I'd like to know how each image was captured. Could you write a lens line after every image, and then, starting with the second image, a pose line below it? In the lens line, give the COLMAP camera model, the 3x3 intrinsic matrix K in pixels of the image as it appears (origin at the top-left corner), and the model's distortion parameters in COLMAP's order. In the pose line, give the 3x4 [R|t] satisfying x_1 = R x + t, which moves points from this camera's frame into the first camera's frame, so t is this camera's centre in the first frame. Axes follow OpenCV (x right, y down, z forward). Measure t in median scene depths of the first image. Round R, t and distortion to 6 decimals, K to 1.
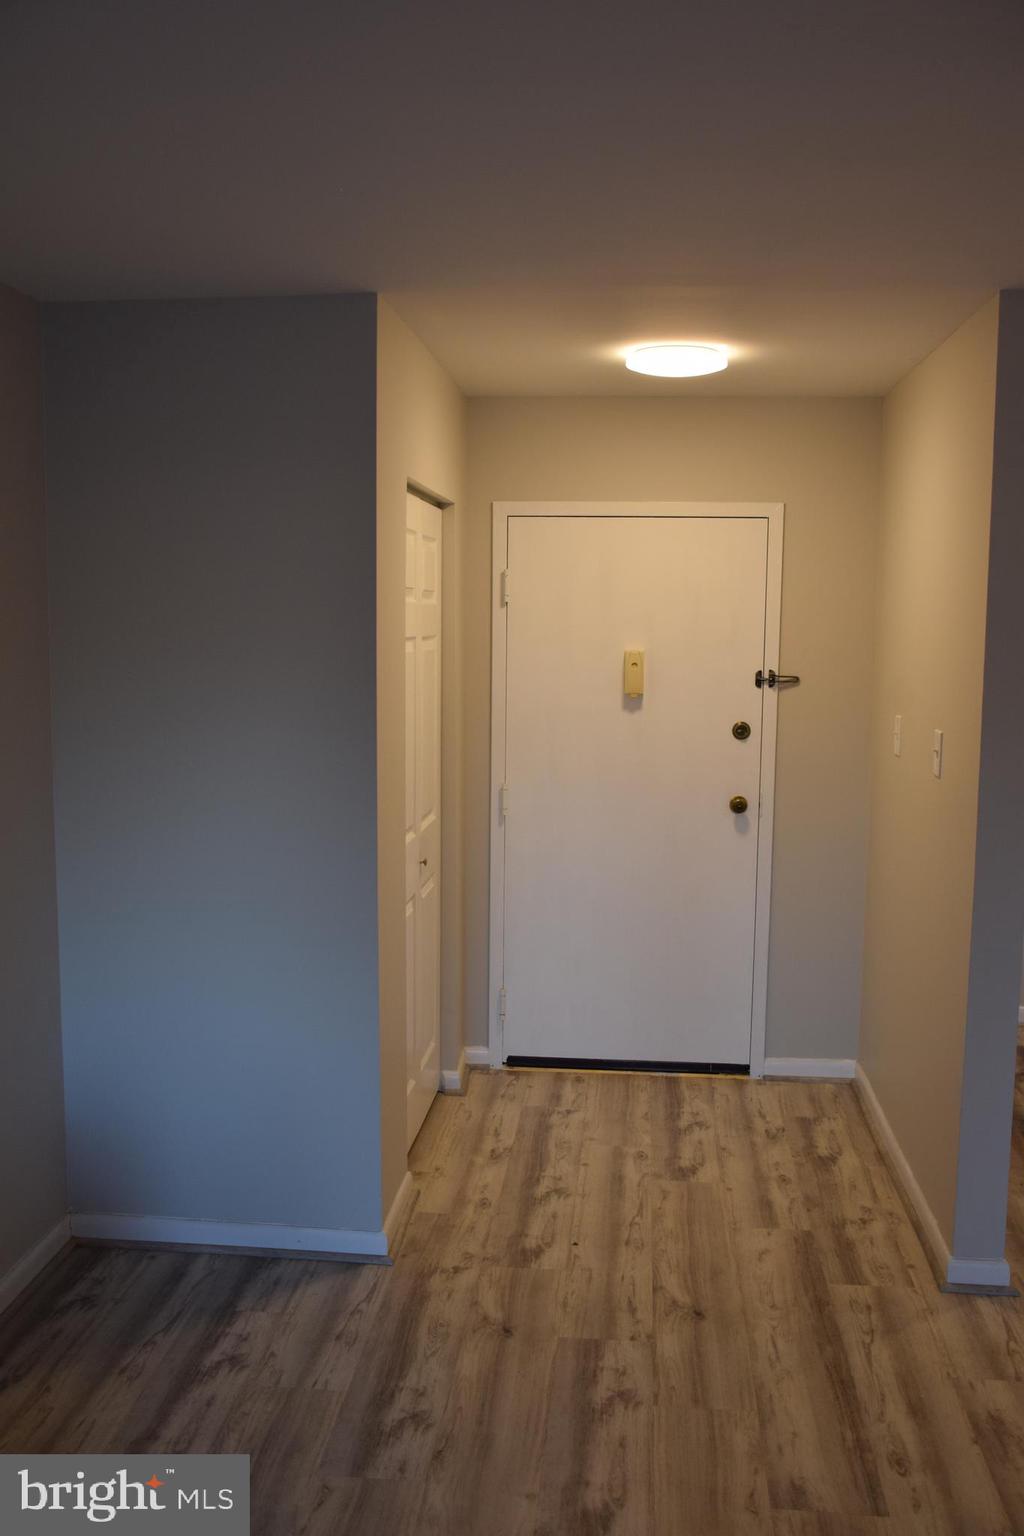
lens RADIAL K [[1378.0, 0, 501.0], [0, 1378.0, 778.4], [0, 0, 1]] dist [-0.022390, 0.030115]
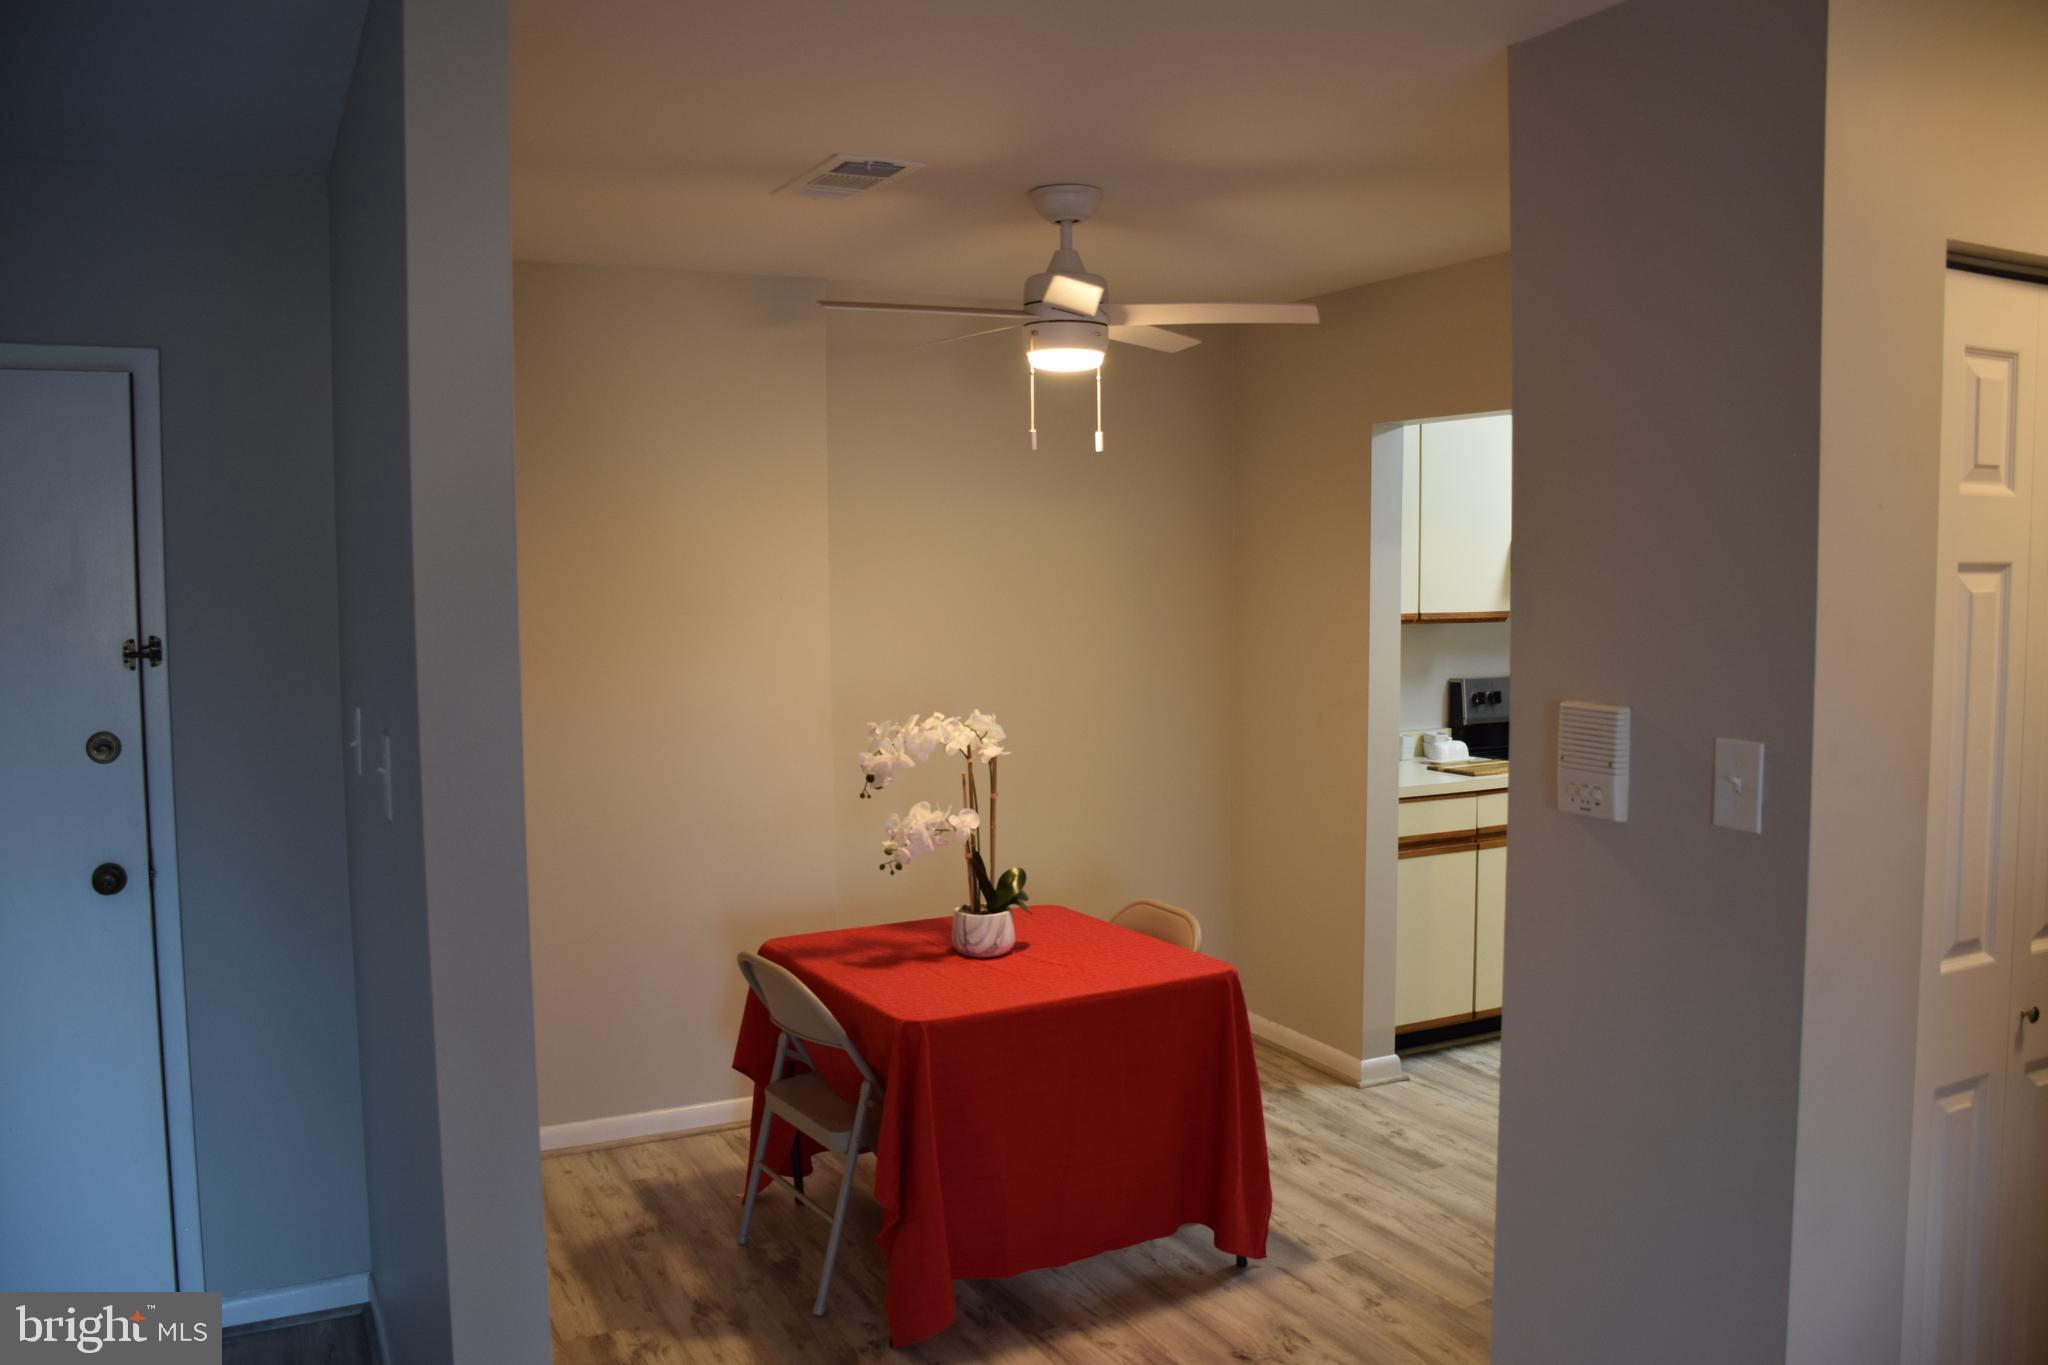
lens RADIAL K [[1602.4, 0, 1021.5], [0, 1602.4, 682.7], [0, 0, 1]] dist [-0.150303, 0.098844]
pose [[0.838101, -0.054490, 0.542788, 0.174963], [0.080179, 0.996497, -0.023763, -0.017674], [-0.539591, 0.063436, 0.839534, 0.311324]]
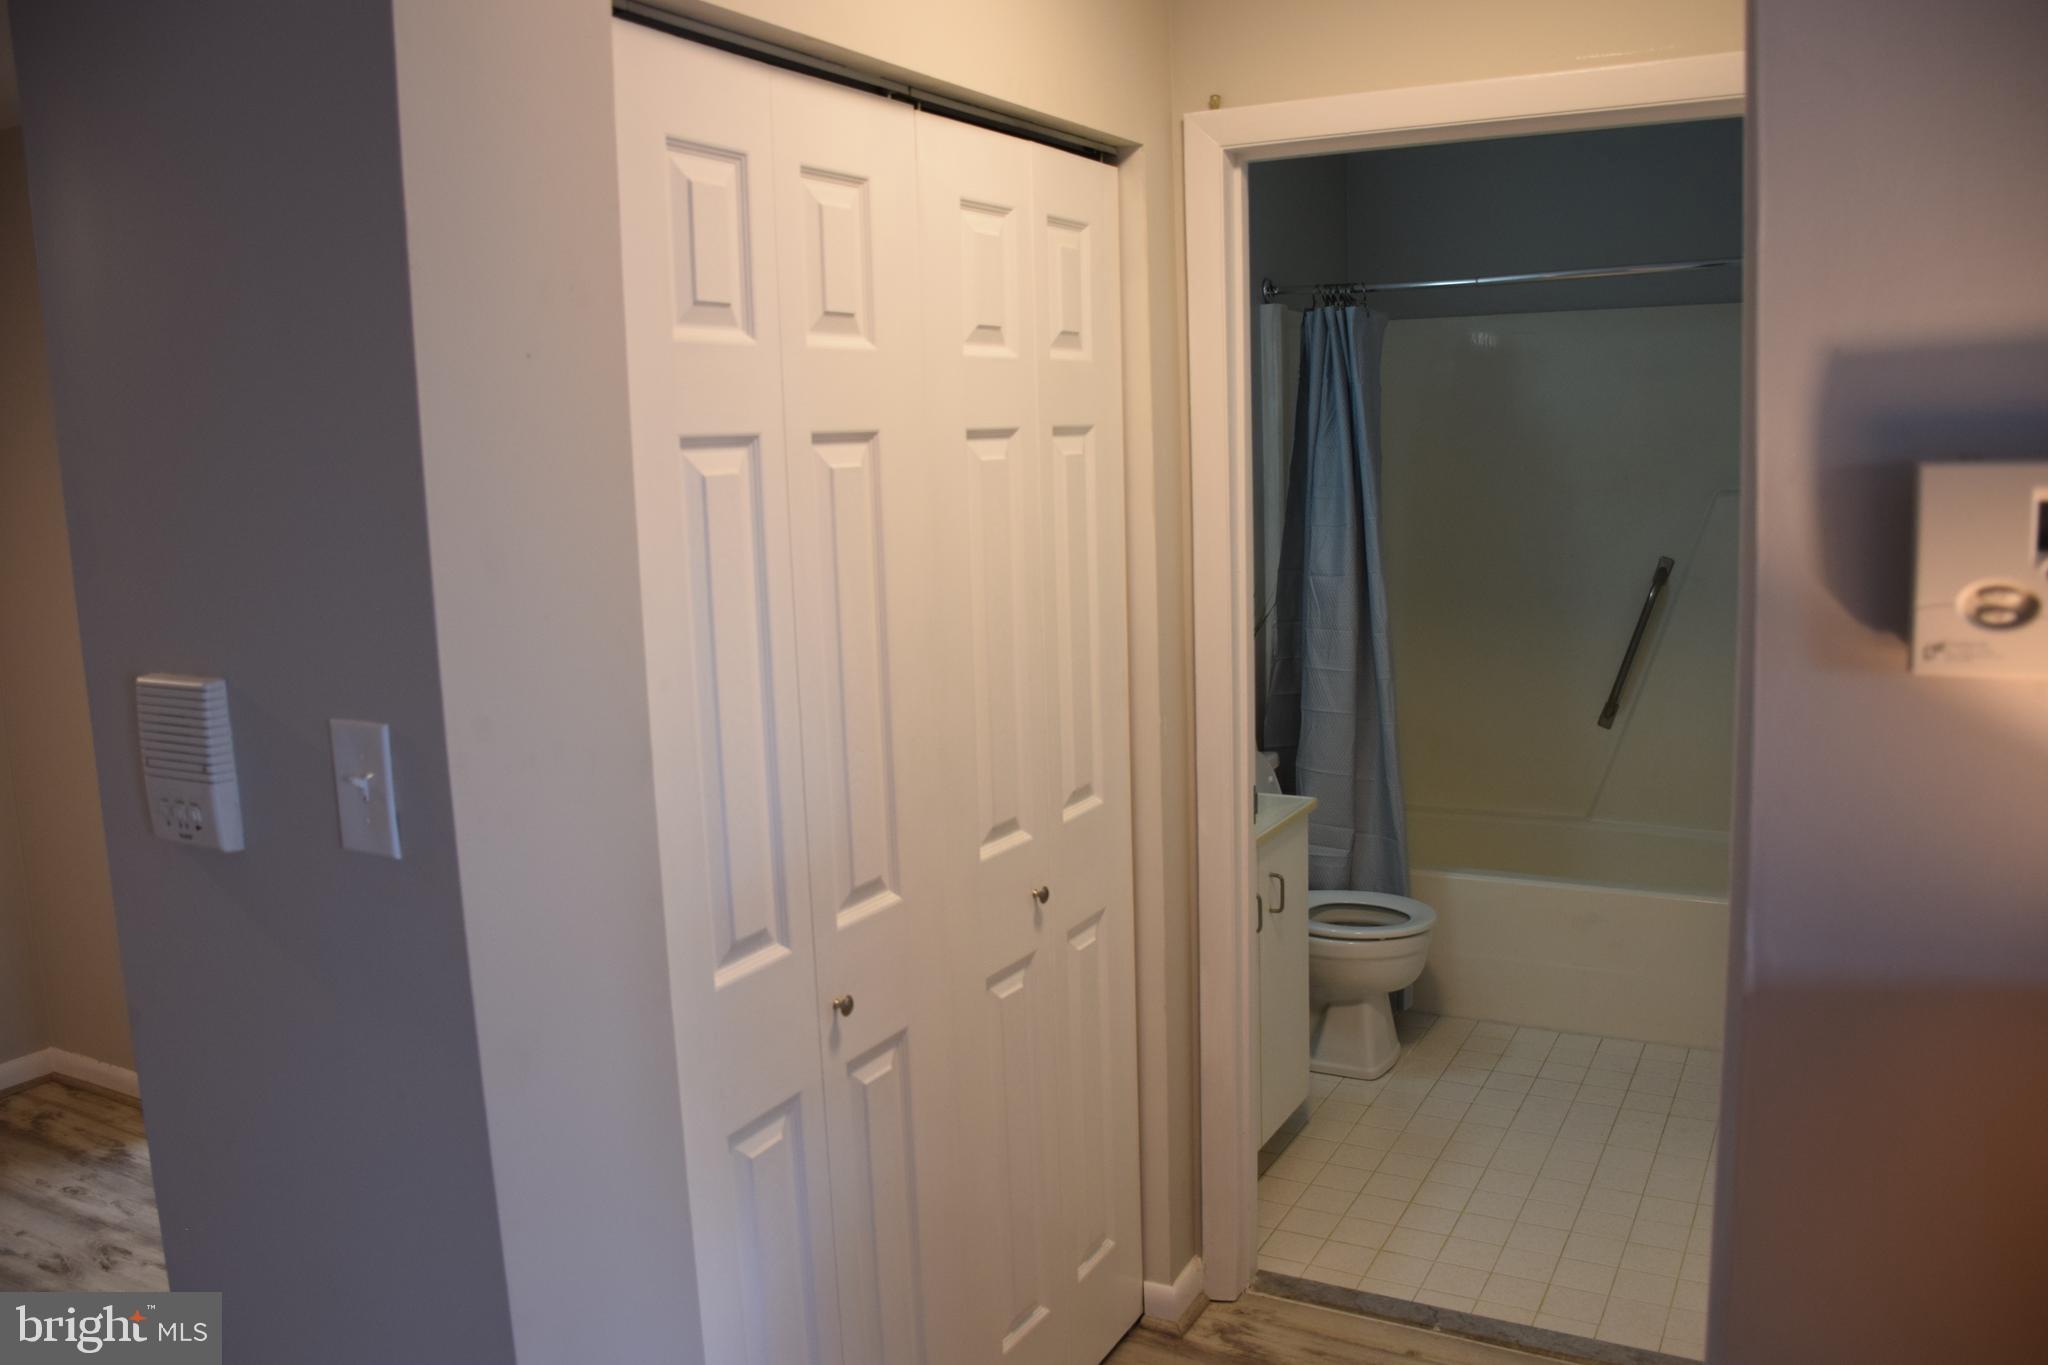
lens RADIAL K [[1602.4, 0, 1024.8], [0, 1602.4, 683.1], [0, 0, 1]] dist [-0.150303, 0.098844]
pose [[0.377806, -0.162523, 0.911509, 0.399041], [0.152755, 0.981924, 0.111763, -0.015921], [-0.913197, 0.097013, 0.395803, 0.348547]]
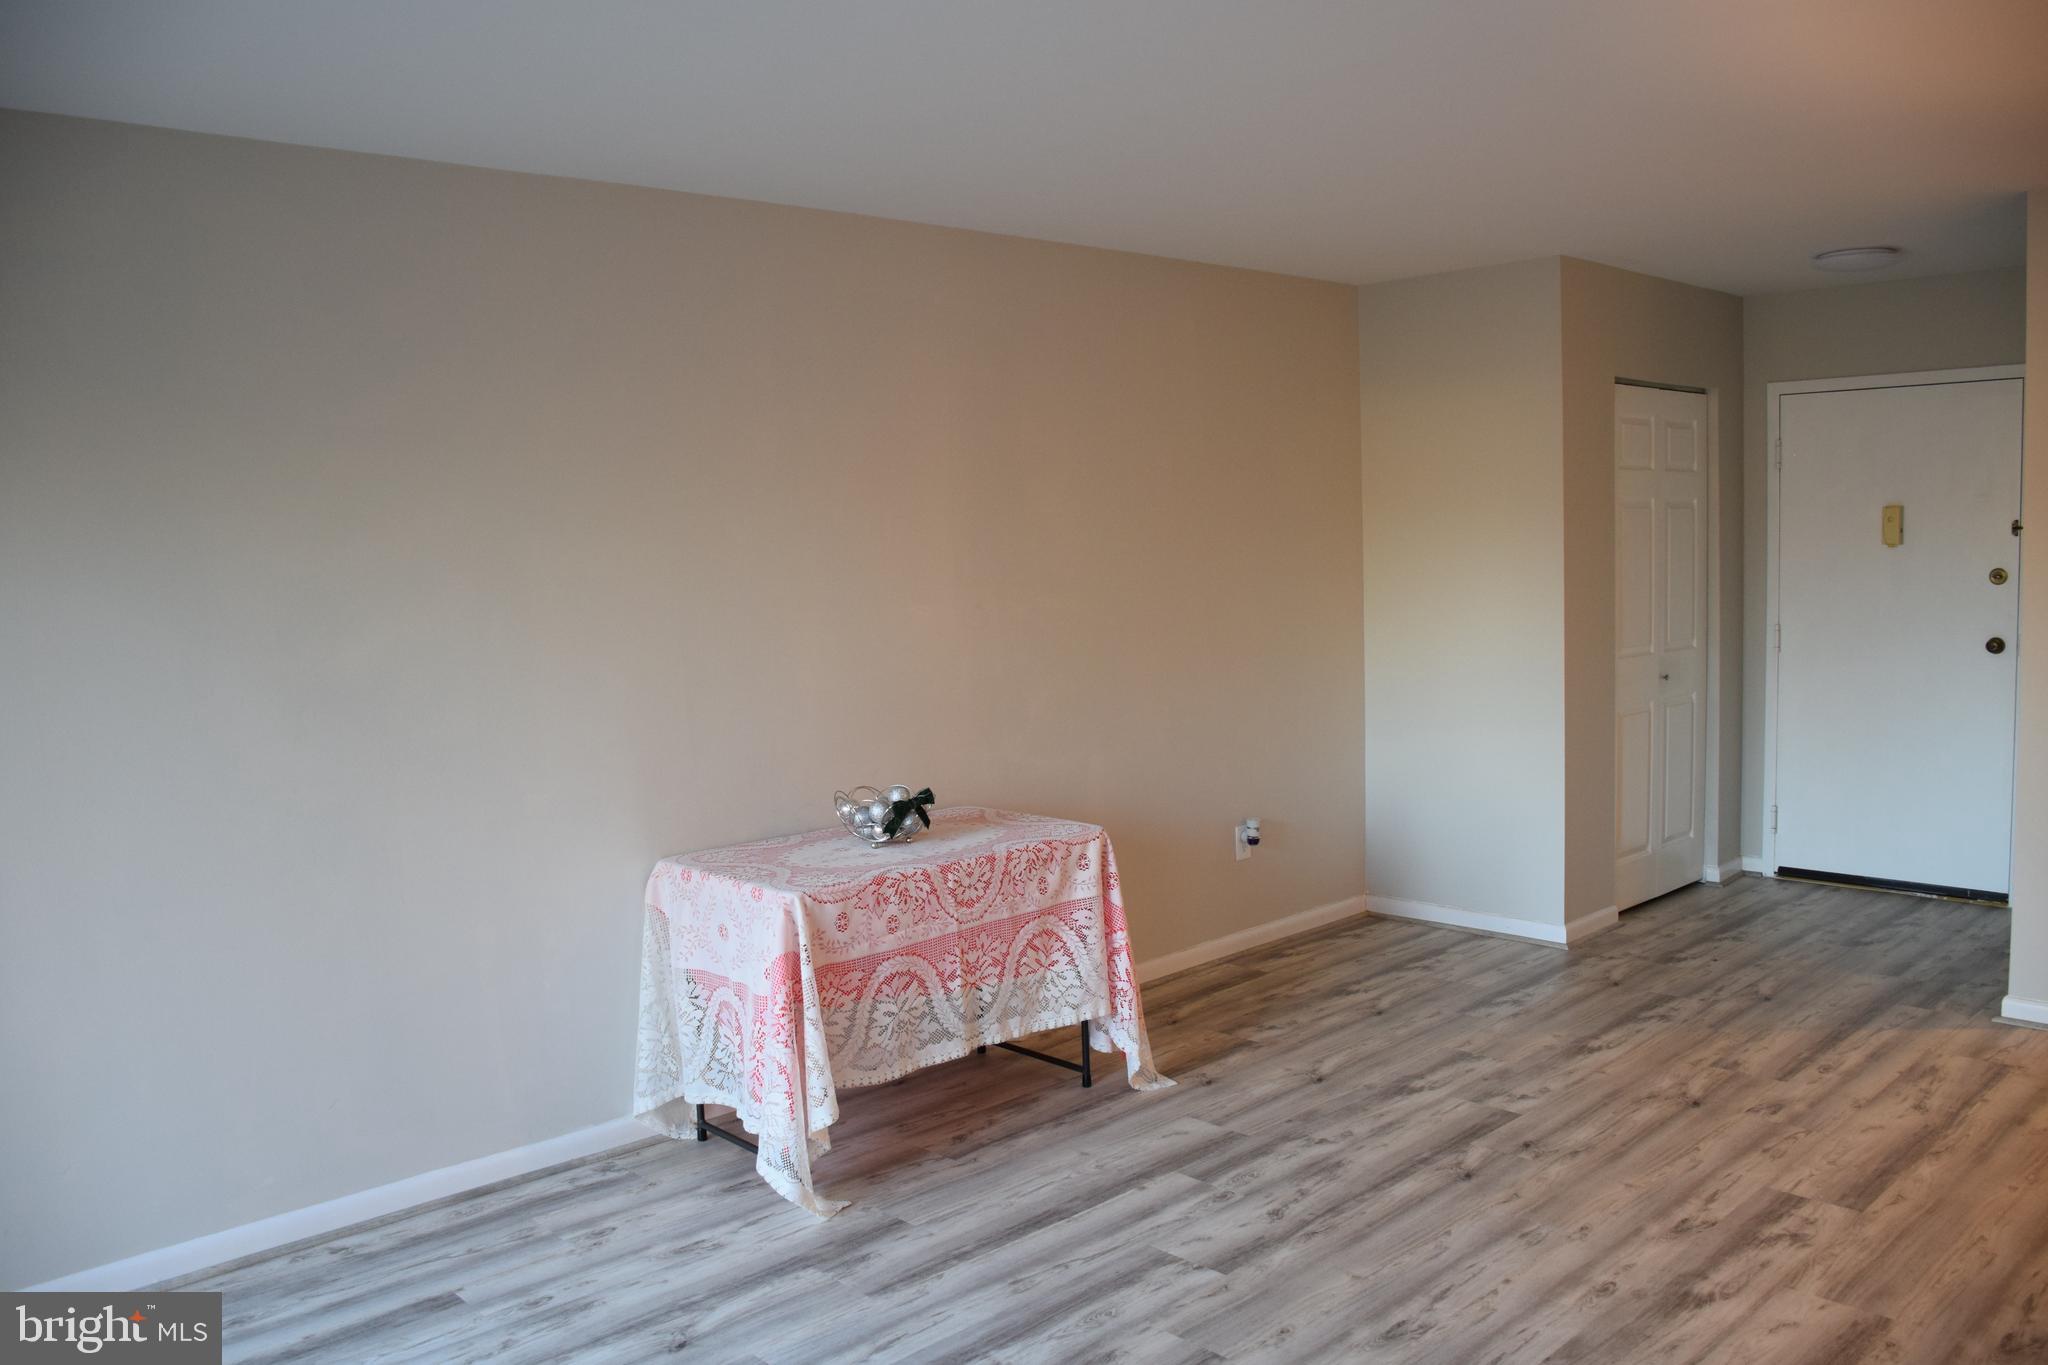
lens RADIAL K [[1602.4, 0, 1012.0], [0, 1602.4, 680.0], [0, 0, 1]] dist [-0.150303, 0.098844]
pose [[0.754305, 0.027861, -0.655932, 0.443599], [-0.042482, 0.999077, -0.006417, 0.101760], [0.655148, 0.032705, 0.754792, -0.466615]]
